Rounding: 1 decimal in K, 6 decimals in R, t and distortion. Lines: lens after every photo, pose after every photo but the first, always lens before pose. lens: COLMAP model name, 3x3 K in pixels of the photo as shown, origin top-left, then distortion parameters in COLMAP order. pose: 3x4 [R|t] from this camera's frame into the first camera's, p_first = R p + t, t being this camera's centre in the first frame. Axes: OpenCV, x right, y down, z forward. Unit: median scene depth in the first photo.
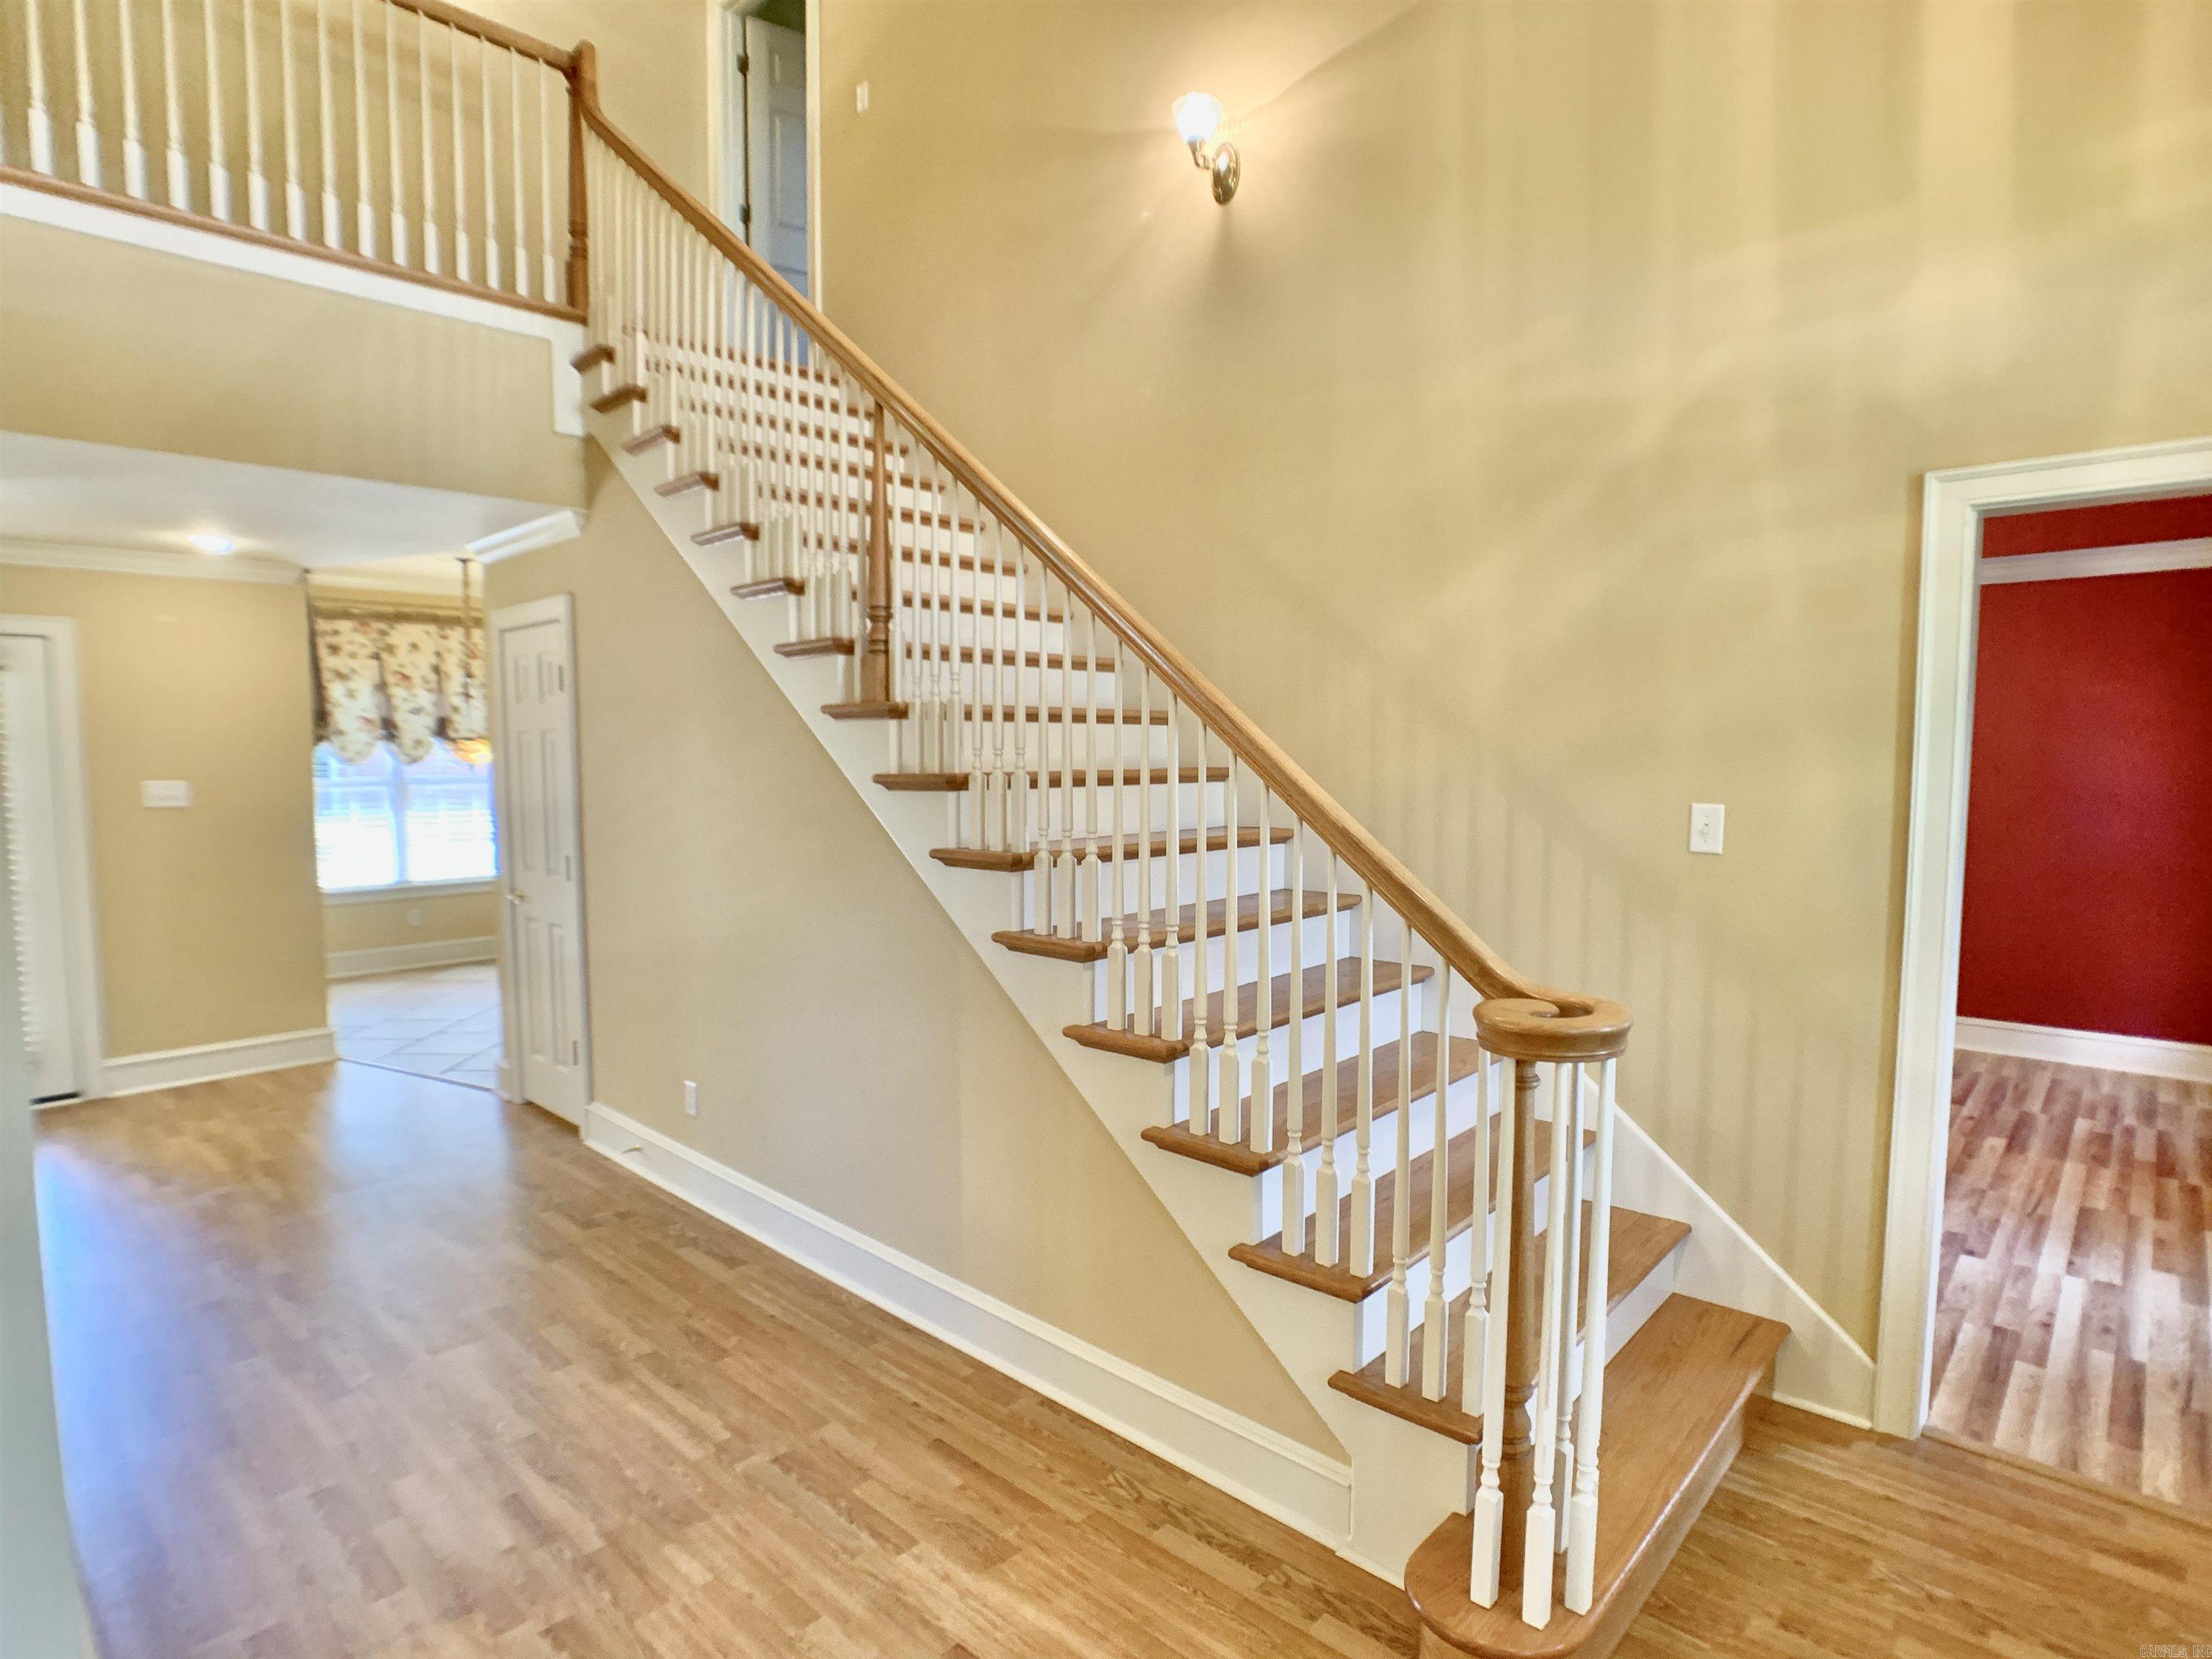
lens RADIAL K [[1179.7, 0, 1081.0], [0, 1179.7, 833.5], [0, 0, 1]] dist [-0.032933, 0.001433]
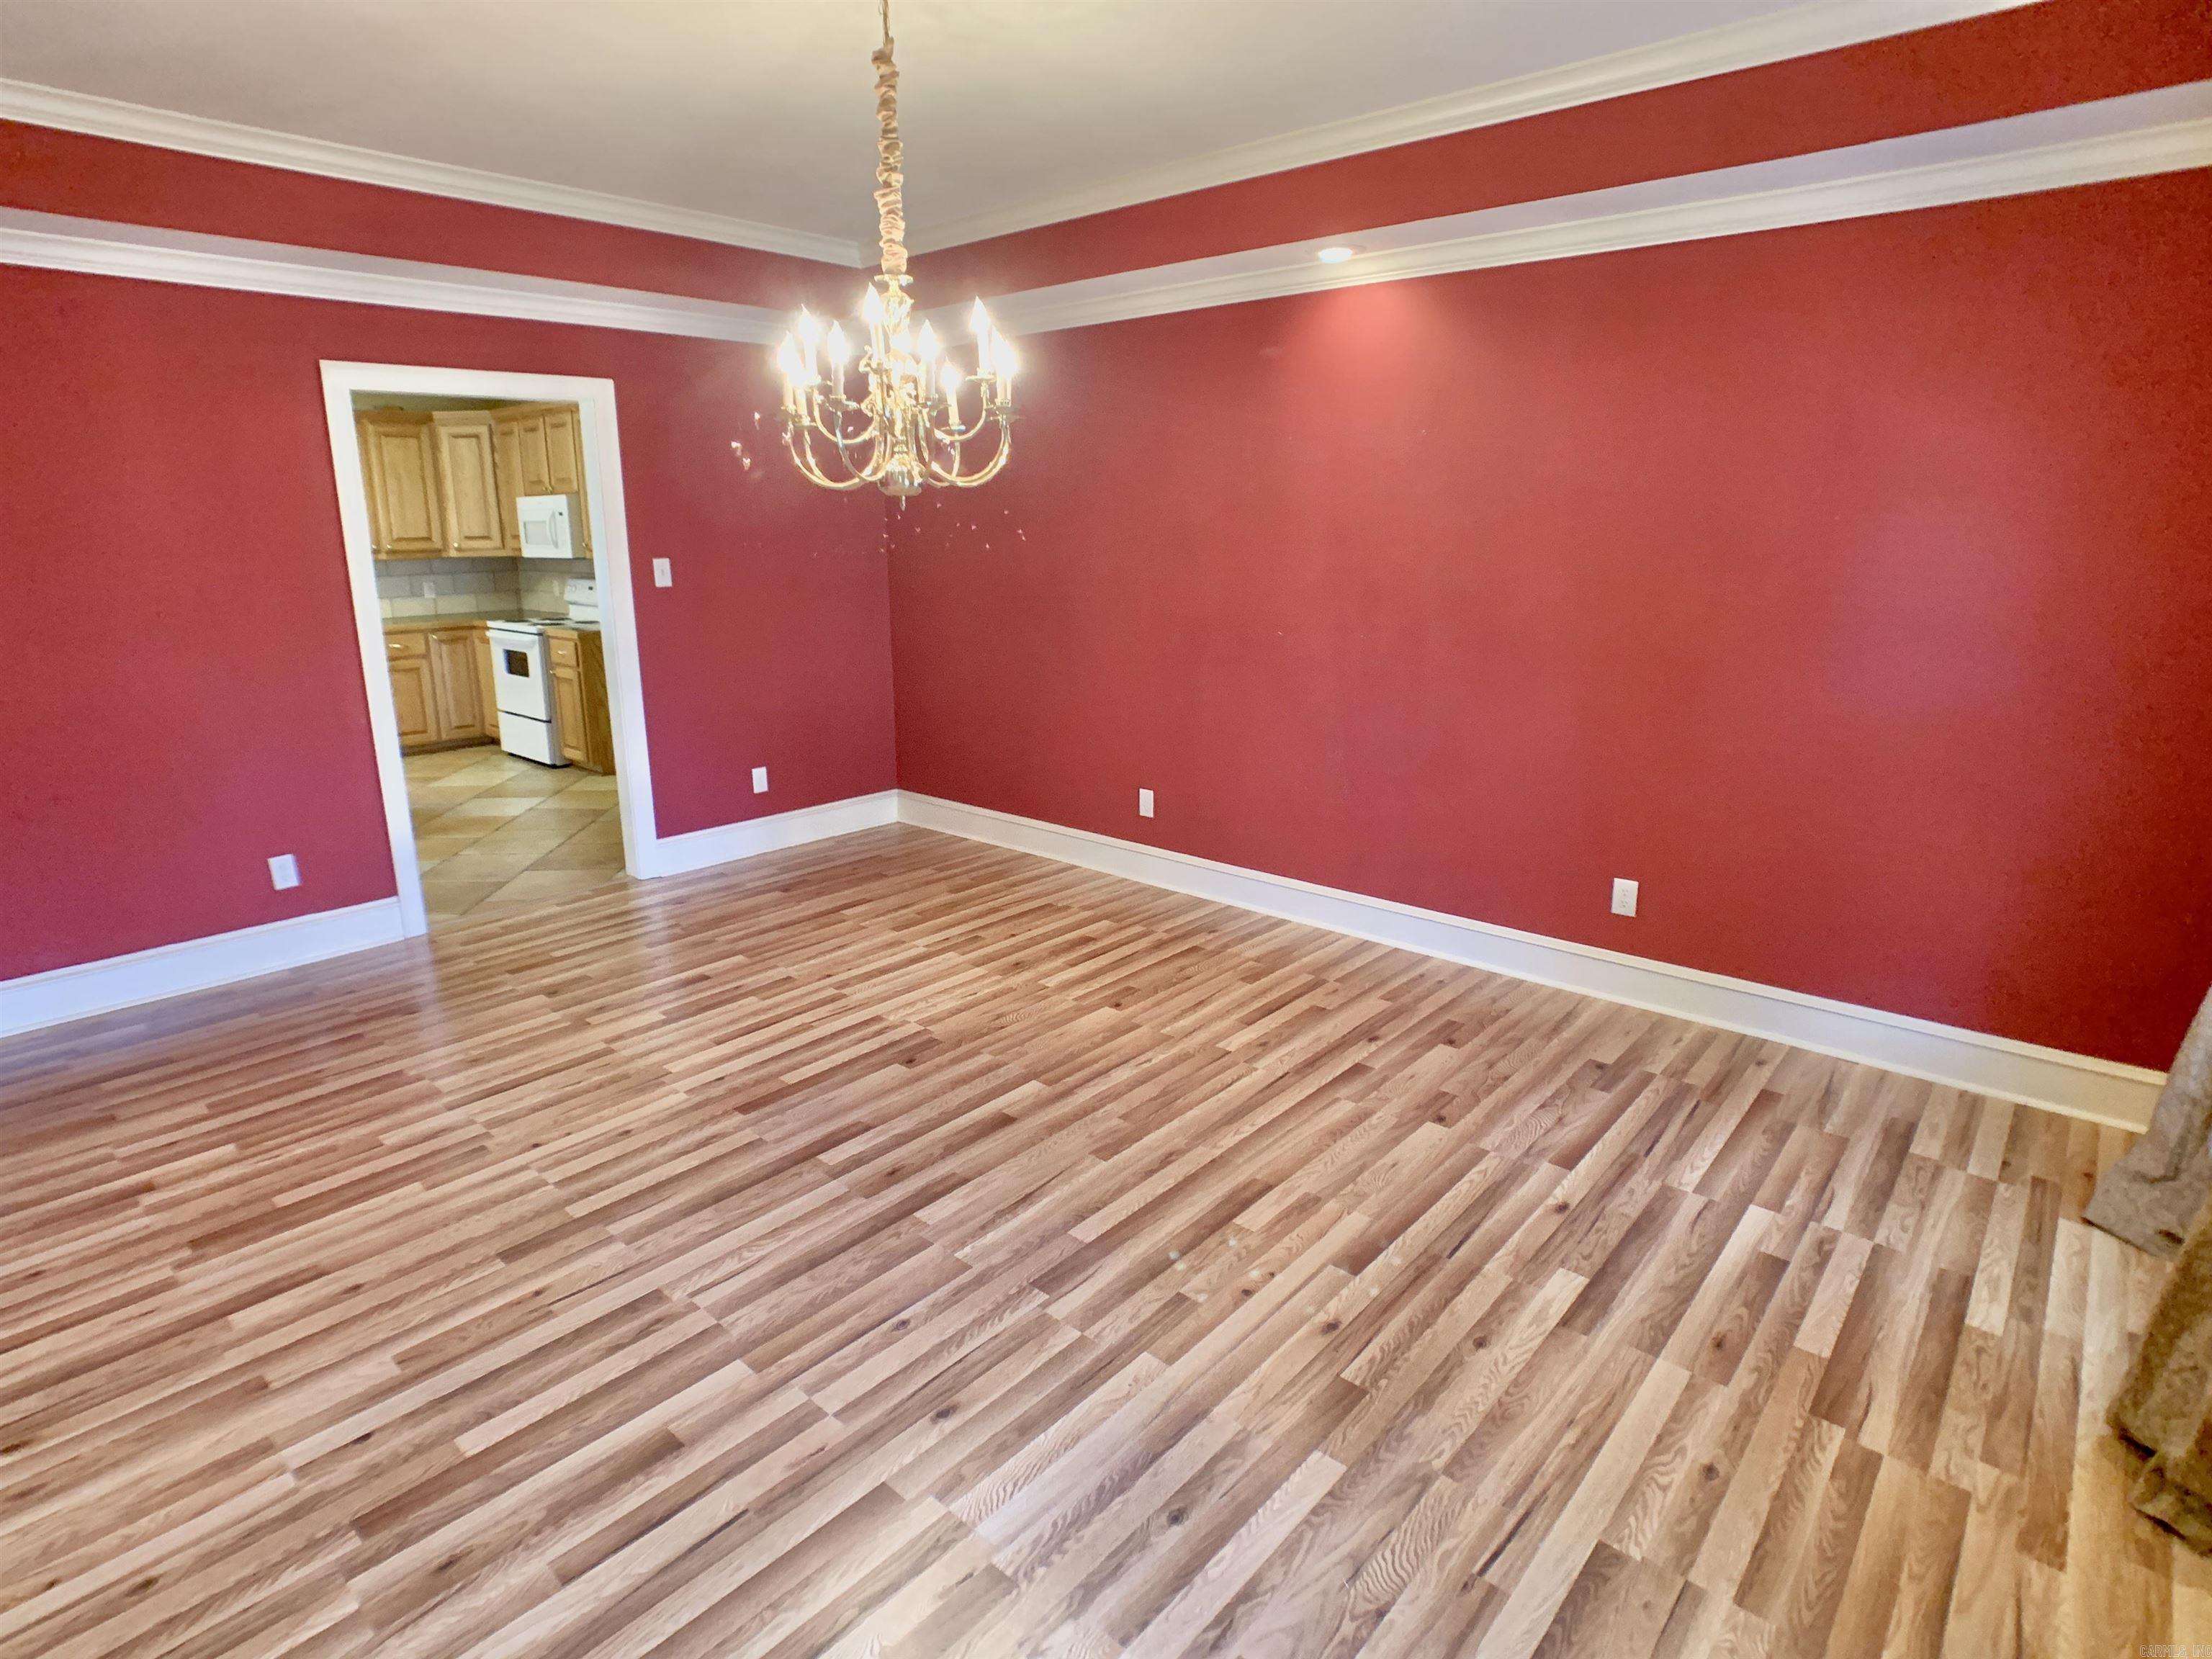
lens RADIAL K [[1174.3, 0, 1078.7], [0, 1174.3, 828.1], [0, 0, 1]] dist [-0.032685, -0.000722]
pose [[0.999819, -0.007281, 0.017593, 0.630502], [0.003920, 0.982916, 0.184013, -0.053380], [-0.018632, -0.183911, 0.982766, 0.572496]]
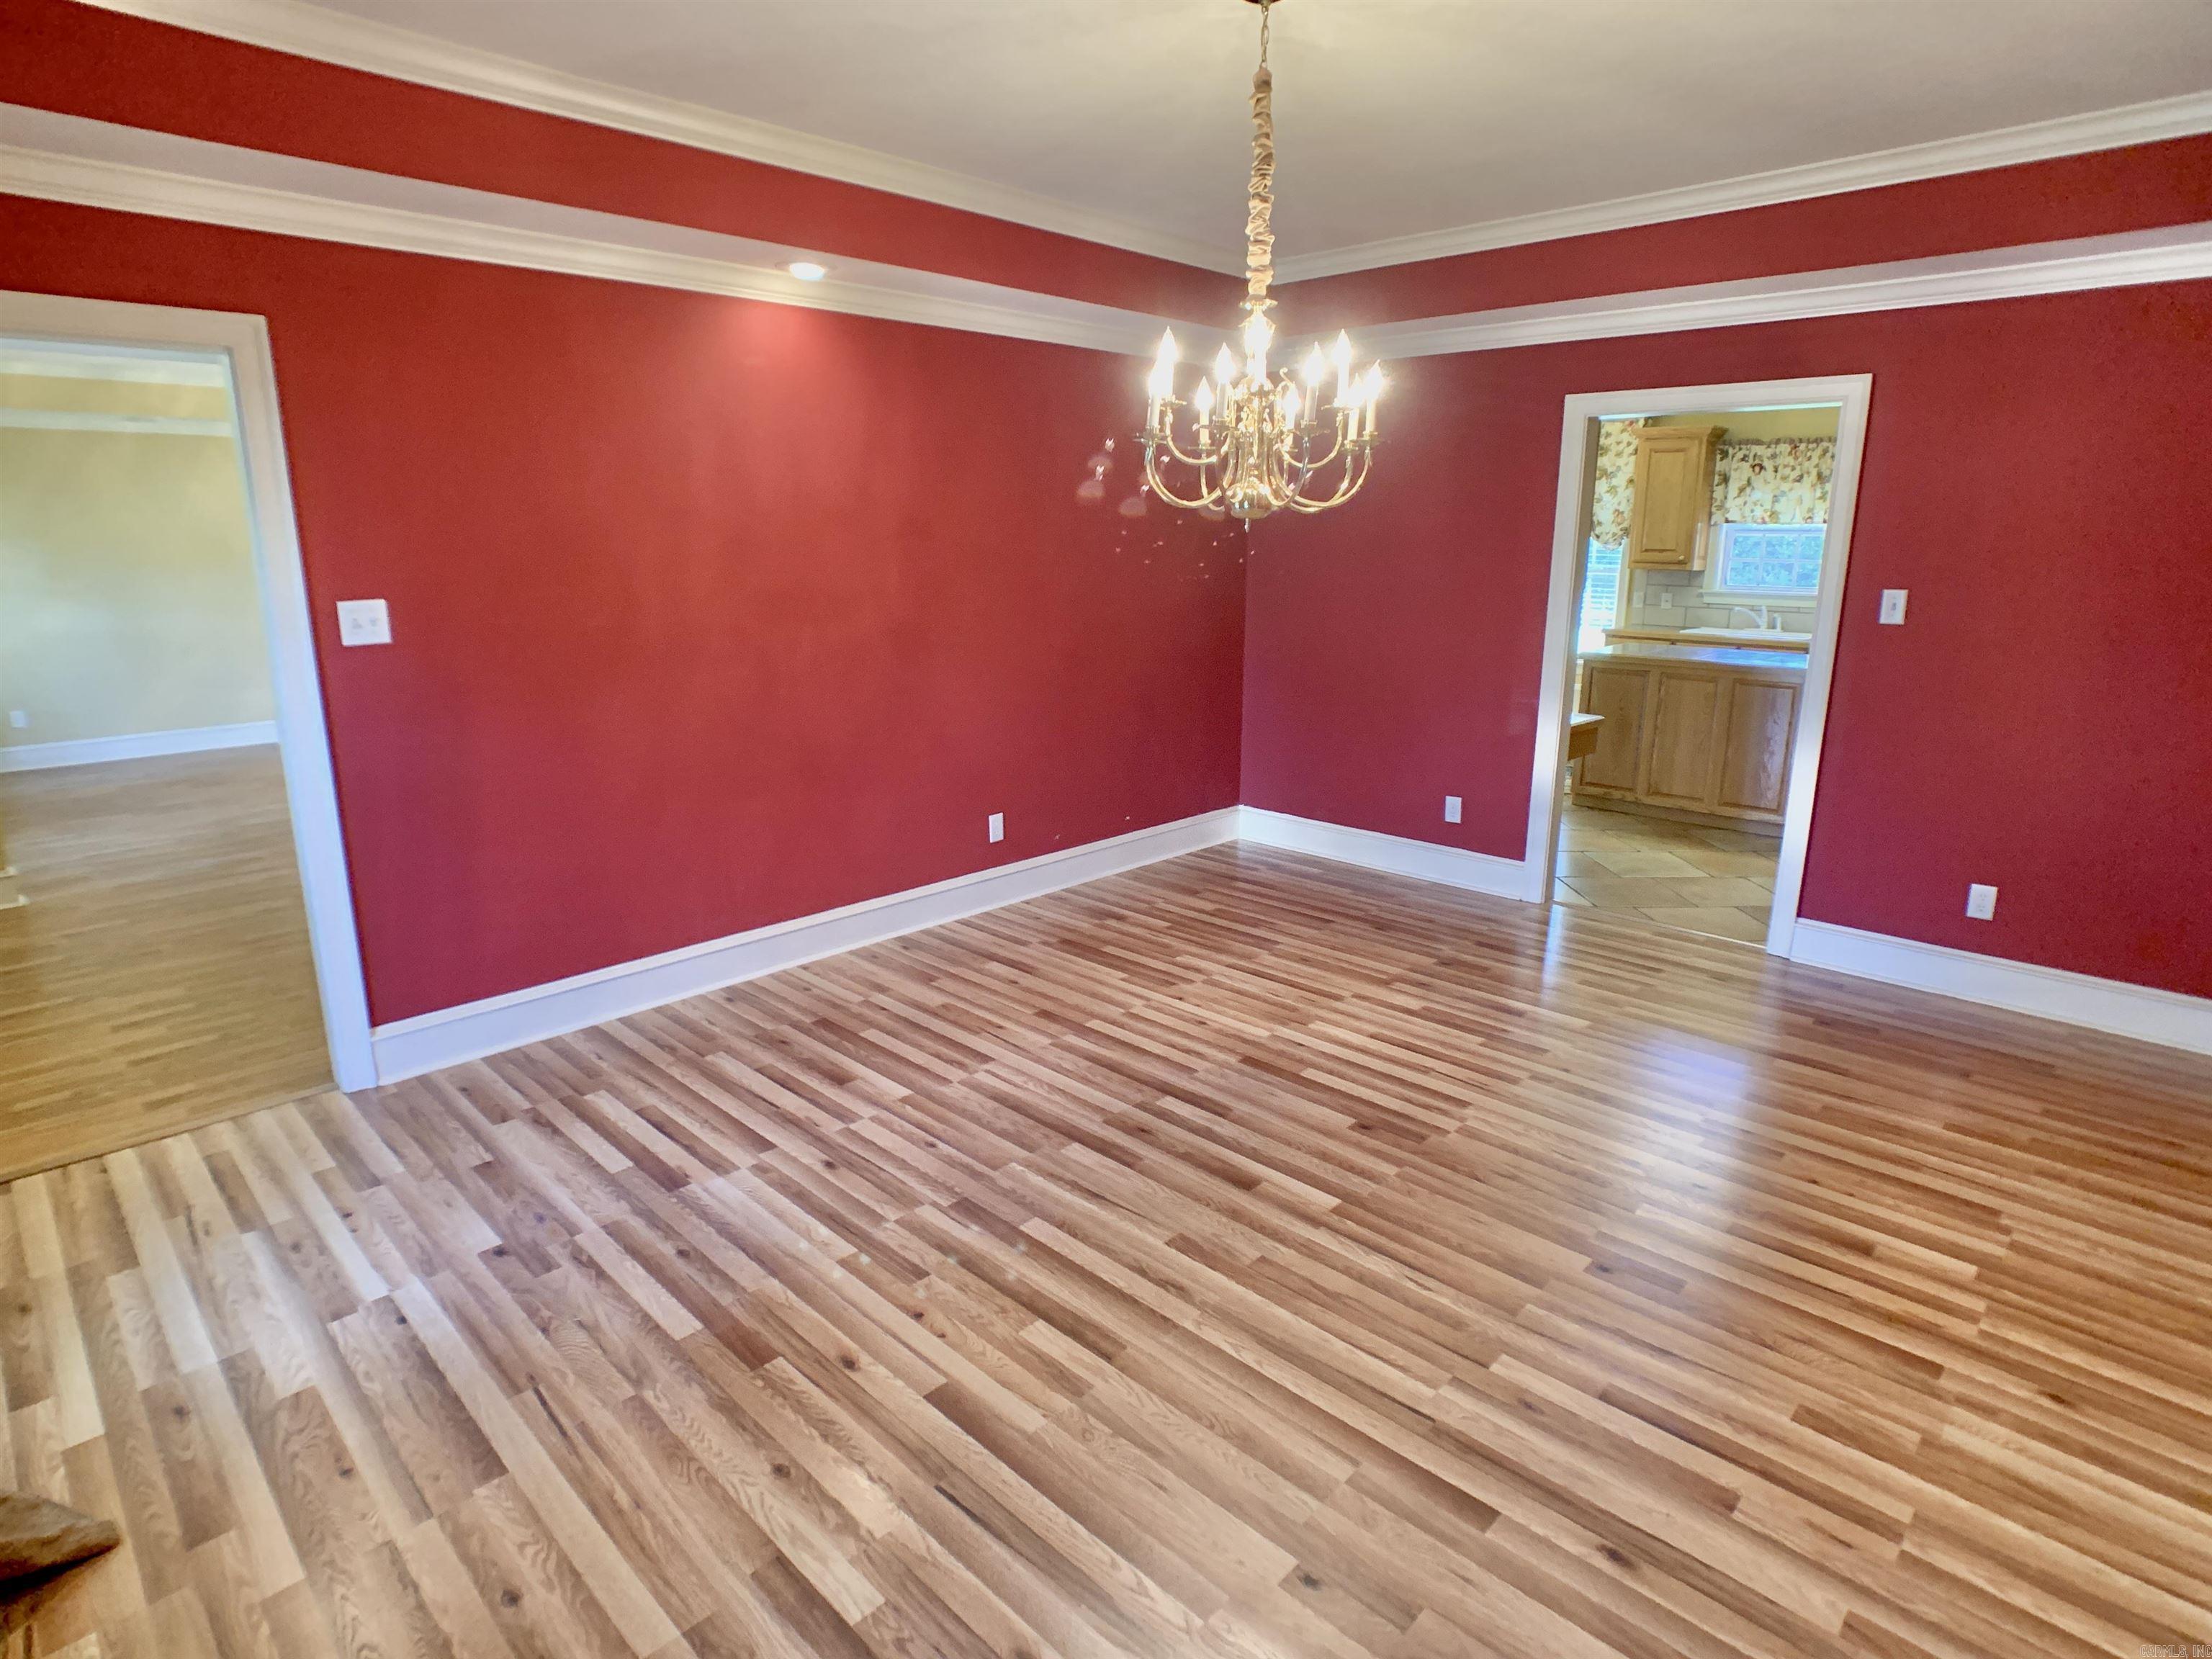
lens RADIAL K [[1179.7, 0, 1081.0], [0, 1179.7, 833.5], [0, 0, 1]] dist [-0.032933, 0.001433]
pose [[-0.028031, 0.250735, -0.967650, 1.265186], [-0.074267, 0.964833, 0.252156, -0.107343], [0.996844, 0.078933, -0.008424, 1.206002]]
